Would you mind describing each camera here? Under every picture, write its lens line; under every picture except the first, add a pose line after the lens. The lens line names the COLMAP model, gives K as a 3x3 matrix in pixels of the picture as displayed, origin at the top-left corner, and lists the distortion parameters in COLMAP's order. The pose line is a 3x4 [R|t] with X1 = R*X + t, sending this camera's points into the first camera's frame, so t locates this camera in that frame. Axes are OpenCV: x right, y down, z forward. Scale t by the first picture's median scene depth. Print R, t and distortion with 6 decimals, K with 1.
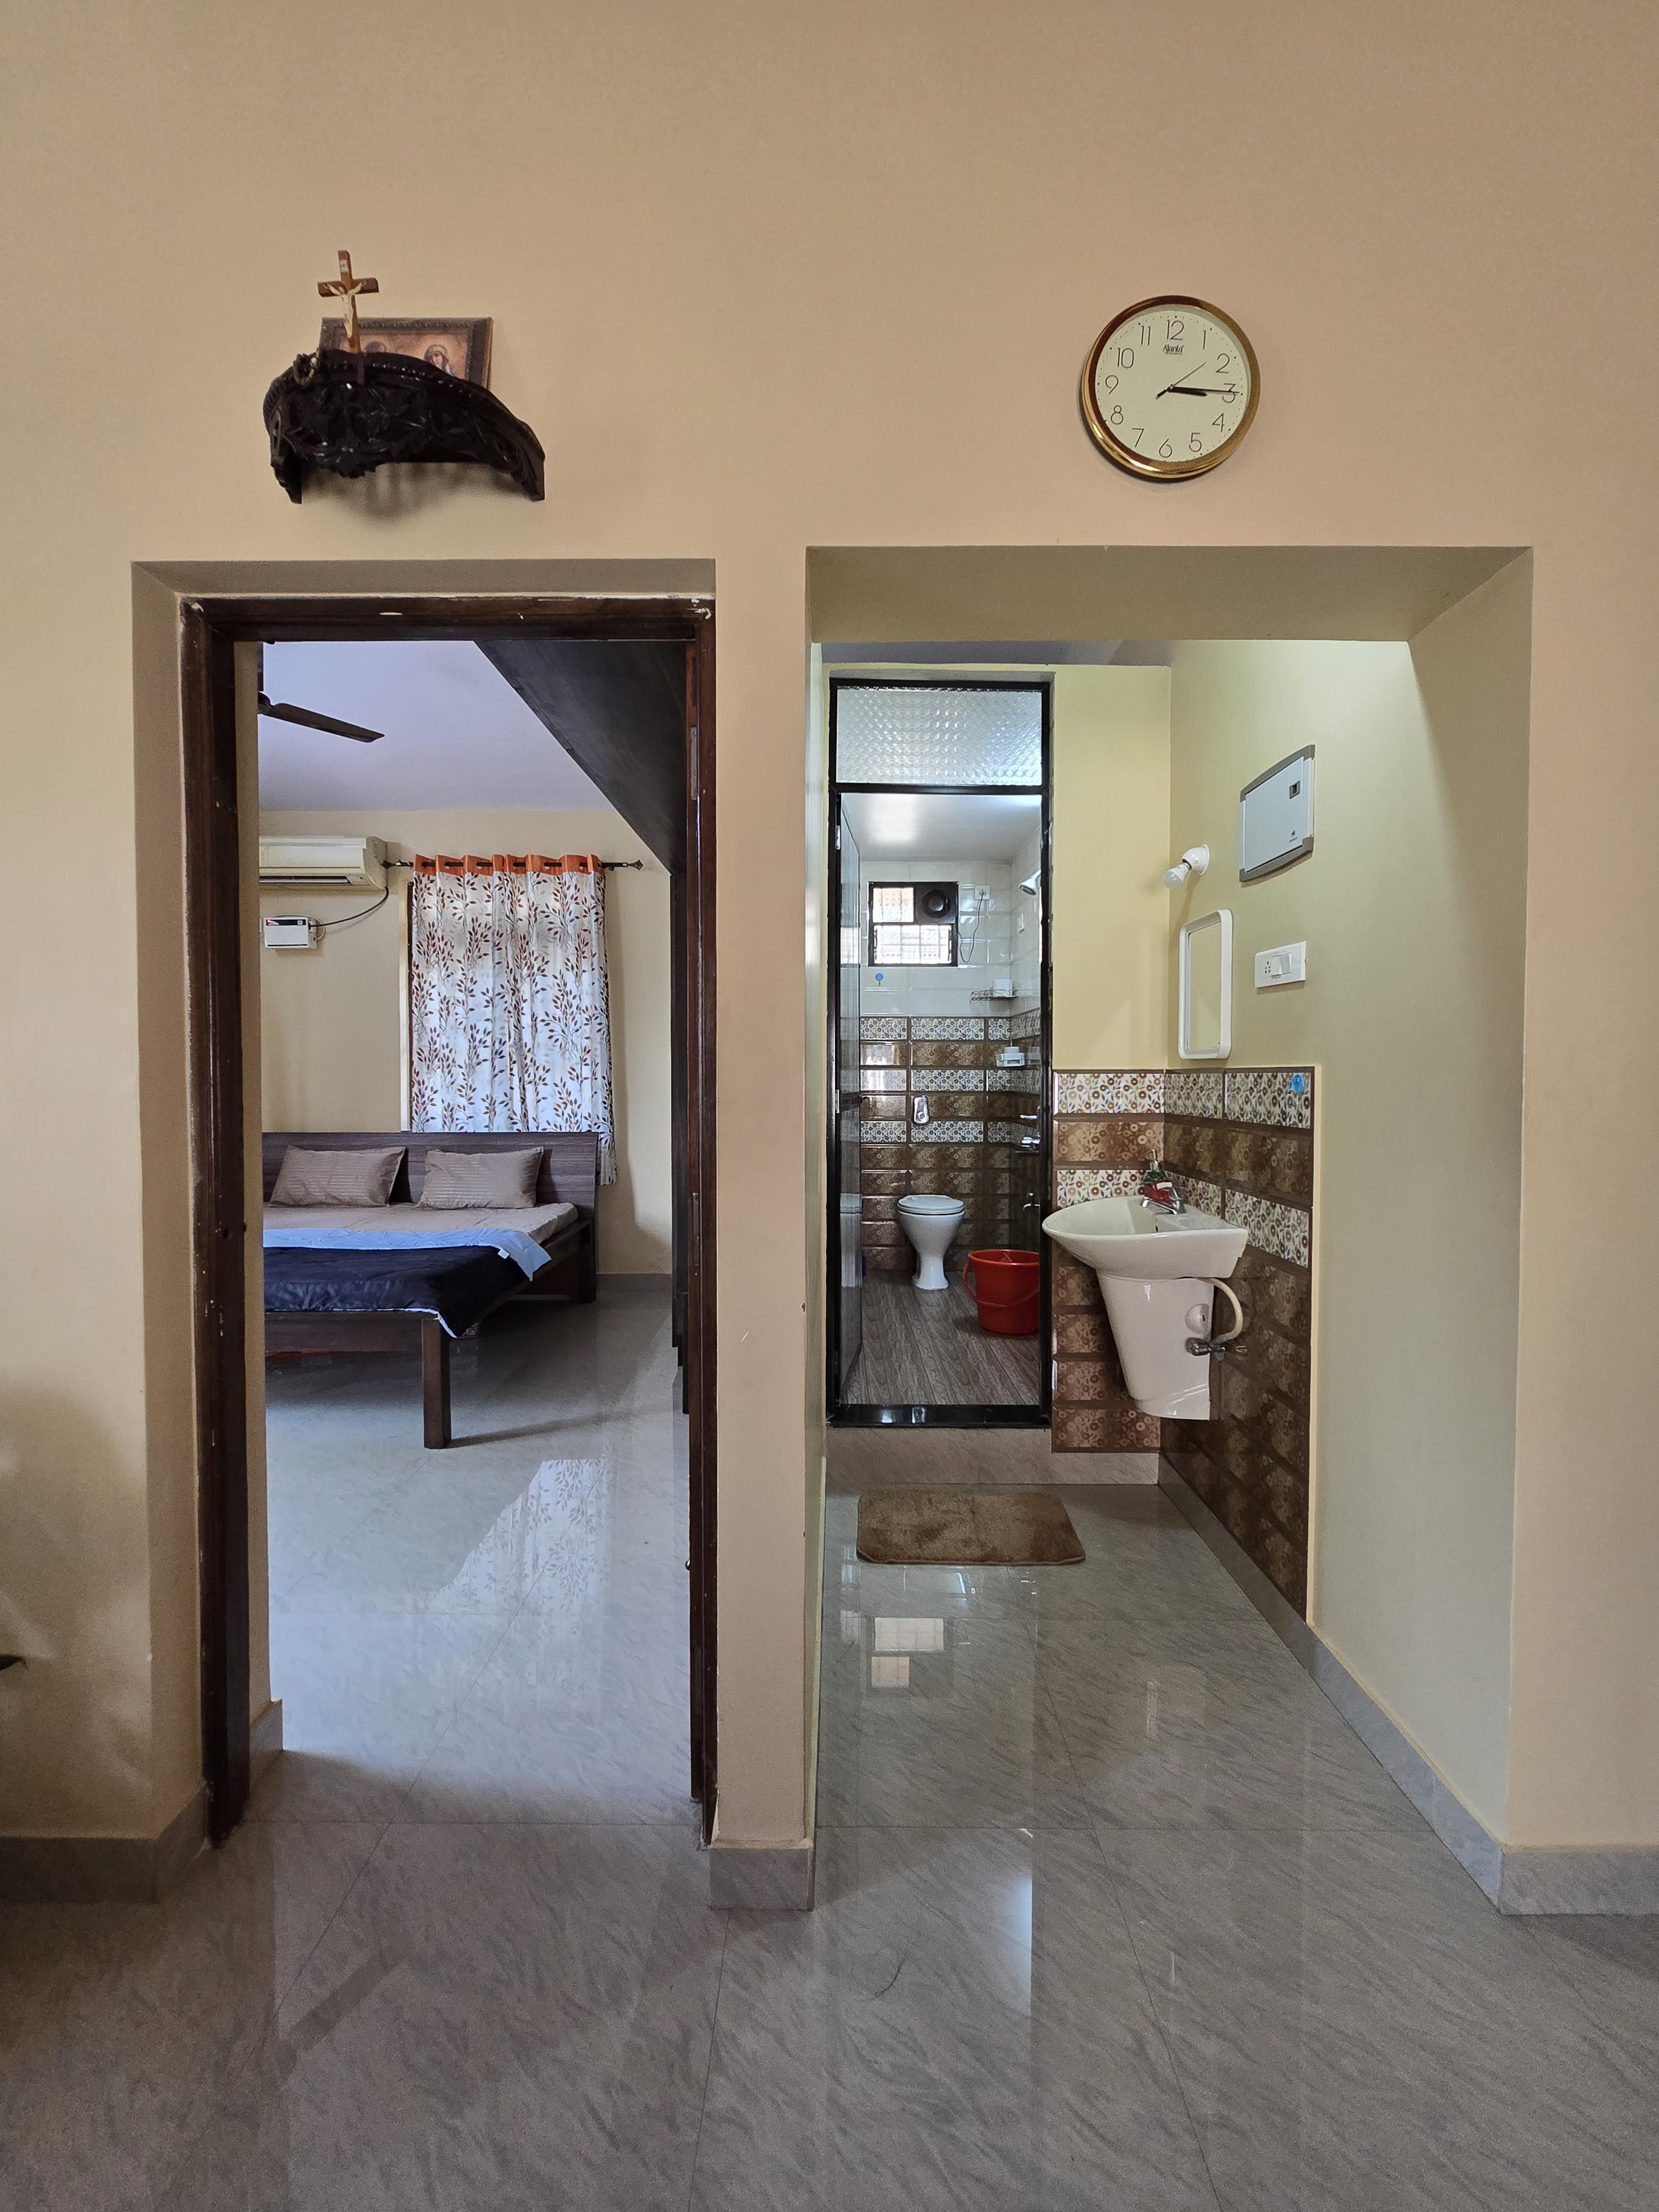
lens RADIAL K [[902.3, 0, 833.1], [0, 902.3, 1099.3], [0, 0, 1]] dist [-0.004153, -0.000454]
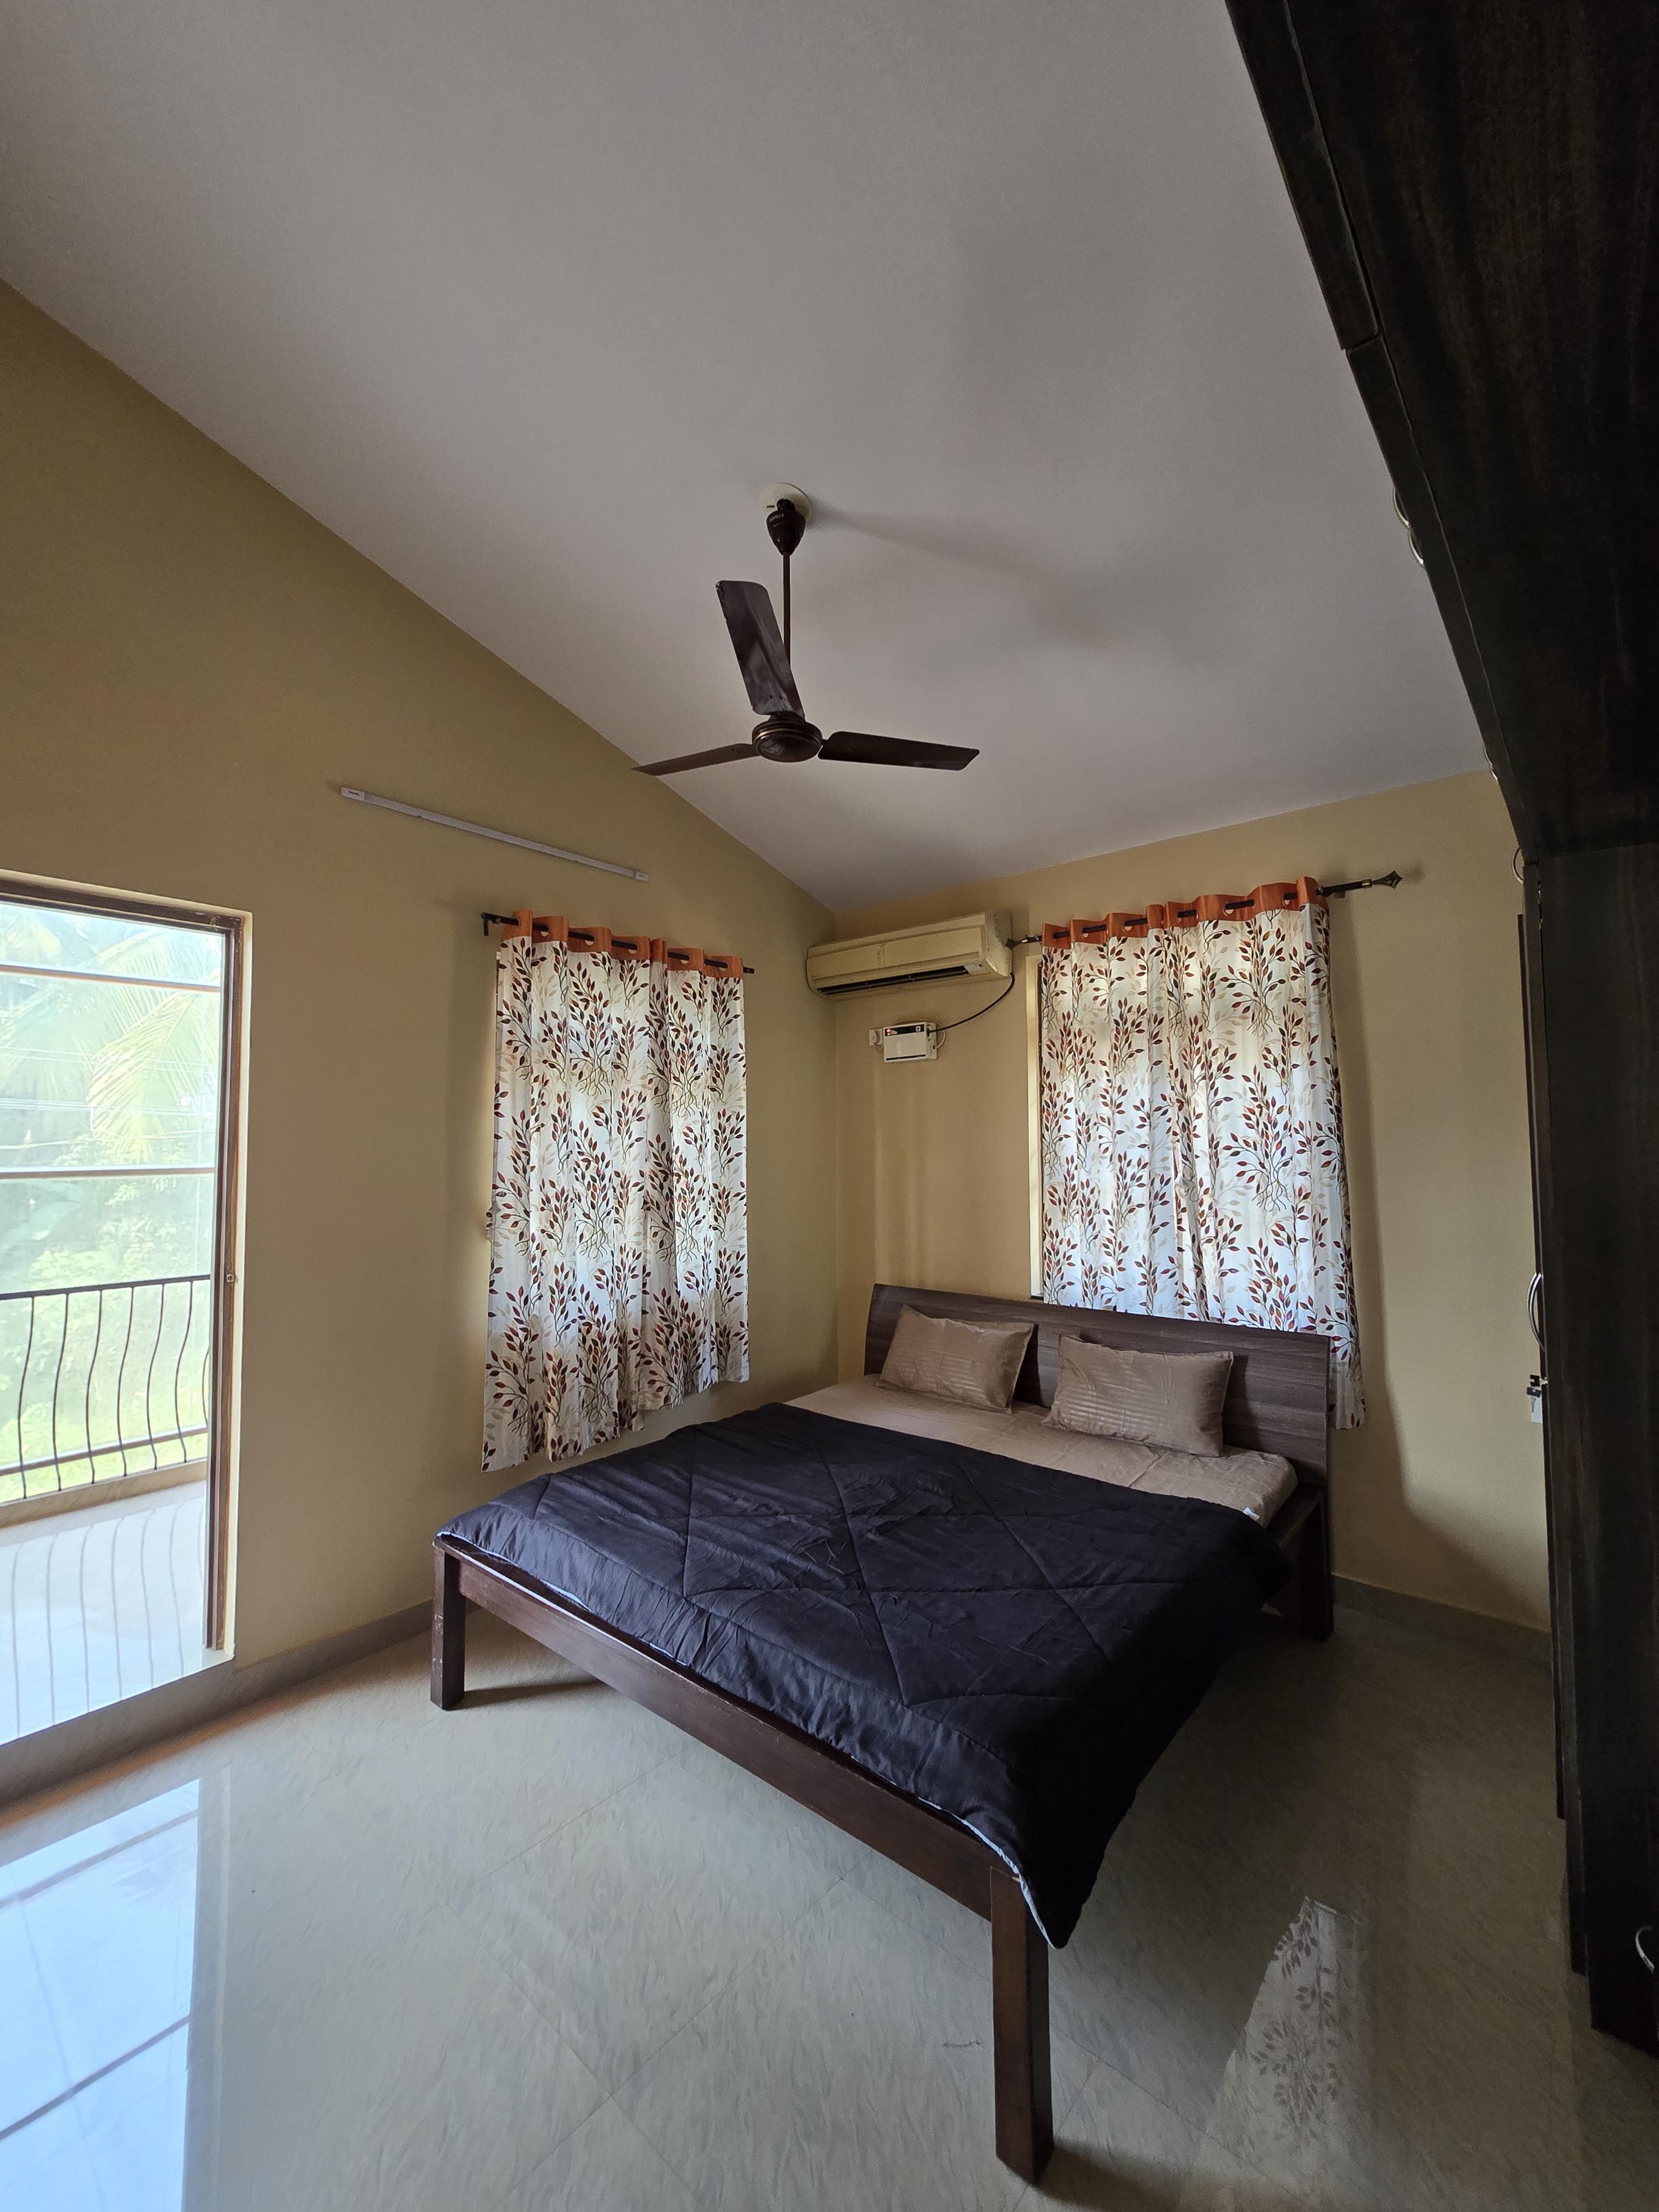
lens RADIAL K [[902.3, 0, 837.2], [0, 902.3, 1098.9], [0, 0, 1]] dist [-0.004153, -0.000454]
pose [[0.758740, -0.038655, -0.650245, -0.114874], [-0.010257, 0.997405, -0.071262, -0.073118], [0.651312, 0.060739, 0.756375, 0.333703]]
